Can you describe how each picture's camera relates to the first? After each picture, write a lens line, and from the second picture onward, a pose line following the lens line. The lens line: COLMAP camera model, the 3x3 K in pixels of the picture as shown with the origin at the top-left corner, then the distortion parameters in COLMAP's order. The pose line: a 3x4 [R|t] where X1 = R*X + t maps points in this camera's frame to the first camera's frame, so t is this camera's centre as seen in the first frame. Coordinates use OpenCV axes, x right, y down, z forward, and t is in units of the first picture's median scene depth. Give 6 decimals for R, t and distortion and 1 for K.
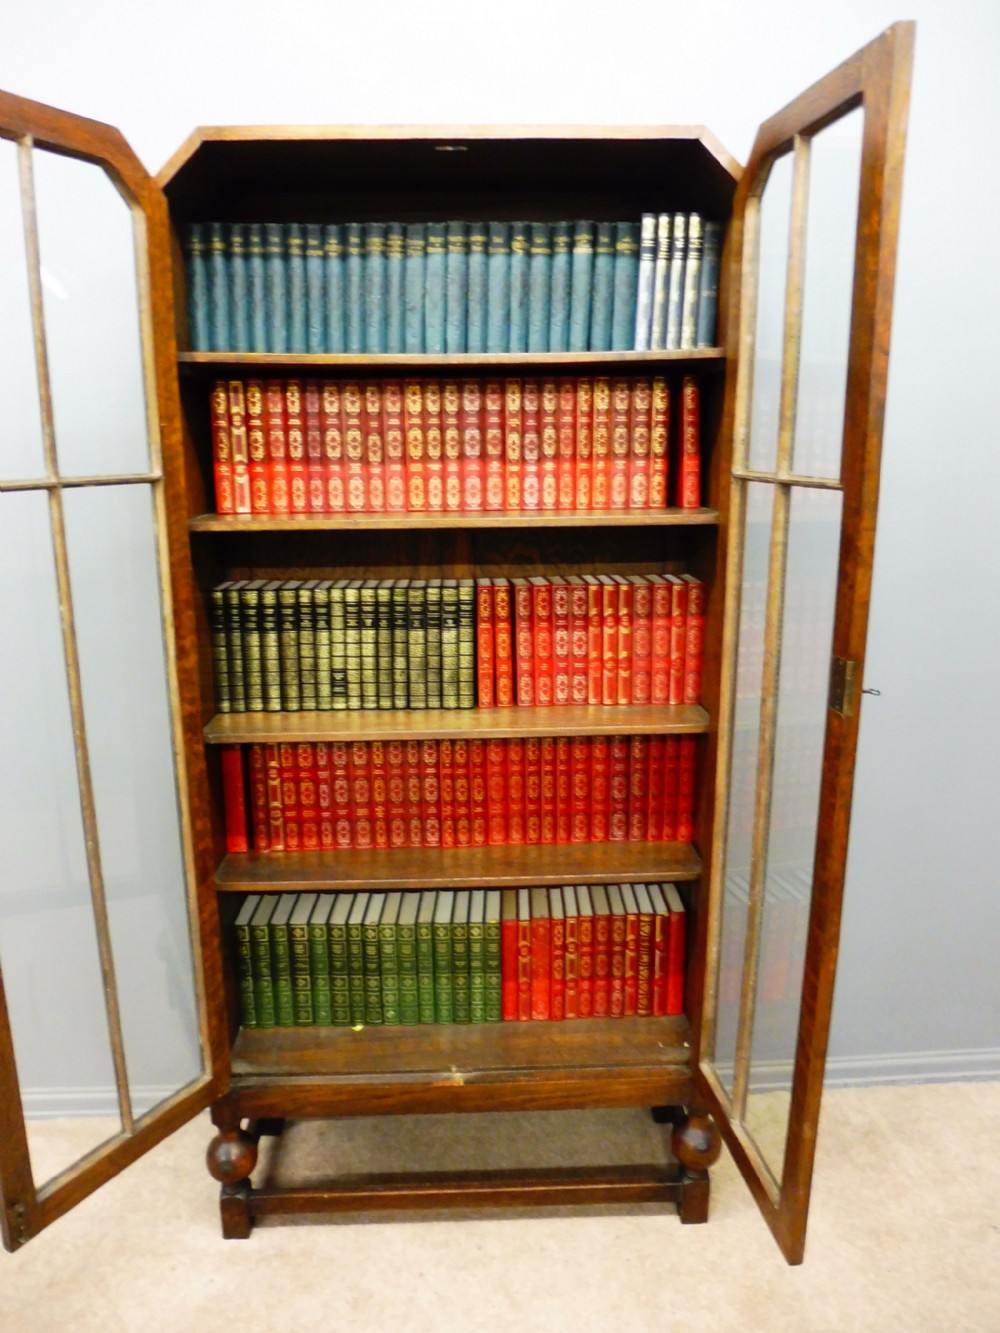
lens RADIAL K [[972.7, 0, 496.8], [0, 972.7, 670.8], [0, 0, 1]] dist [-0.031700, -0.016538]
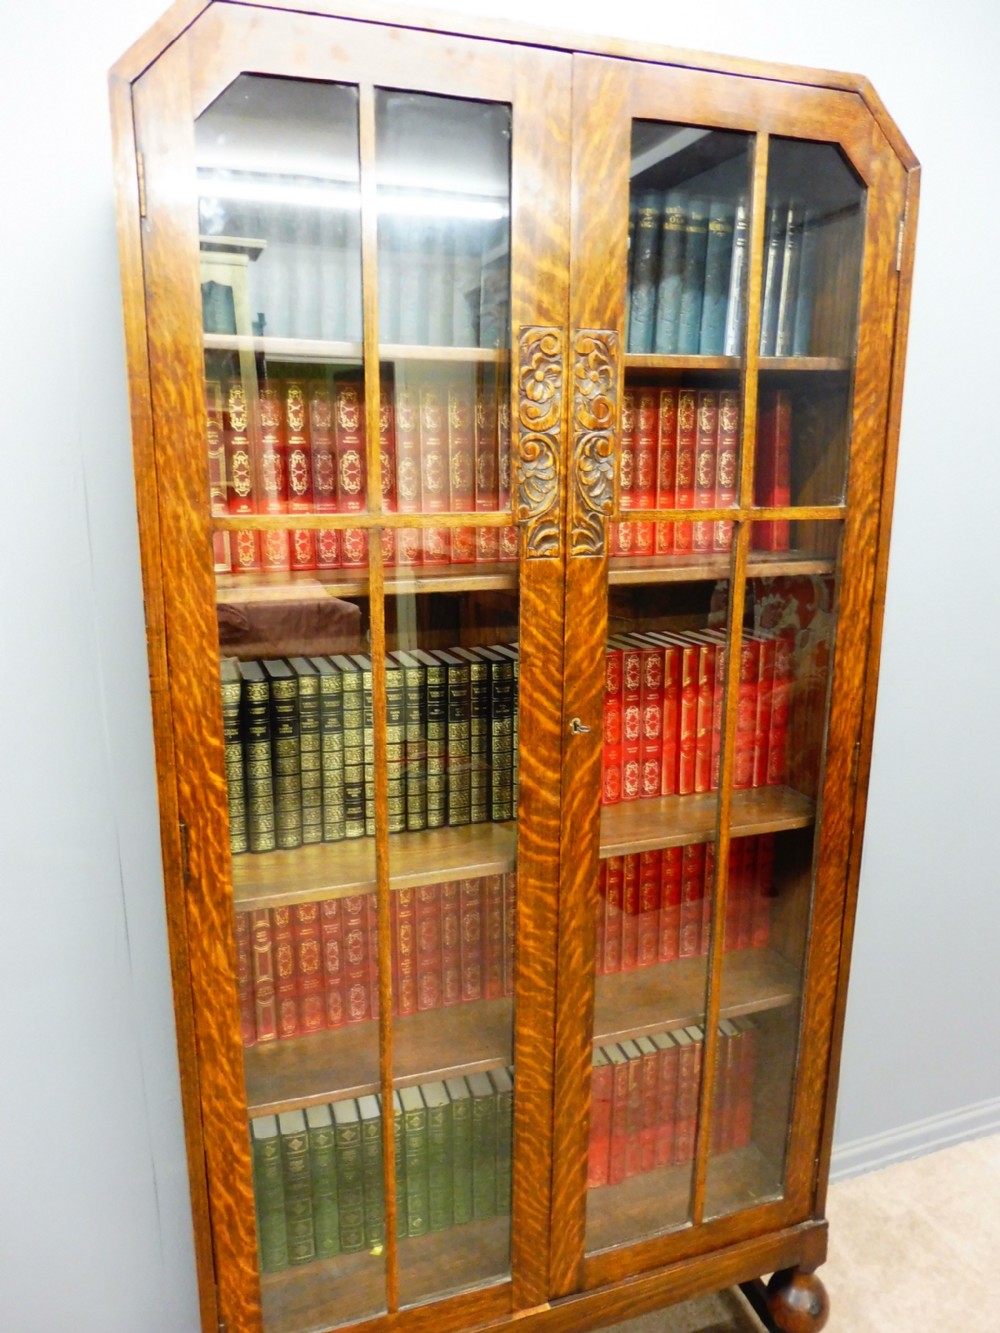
lens RADIAL K [[972.7, 0, 496.8], [0, 972.7, 670.8], [0, 0, 1]] dist [-0.031700, -0.016538]
pose [[0.954350, -0.057325, 0.293138, -0.267044], [0.062119, 0.998044, -0.007062, -0.072501], [-0.292160, 0.024949, 0.956044, 0.276202]]
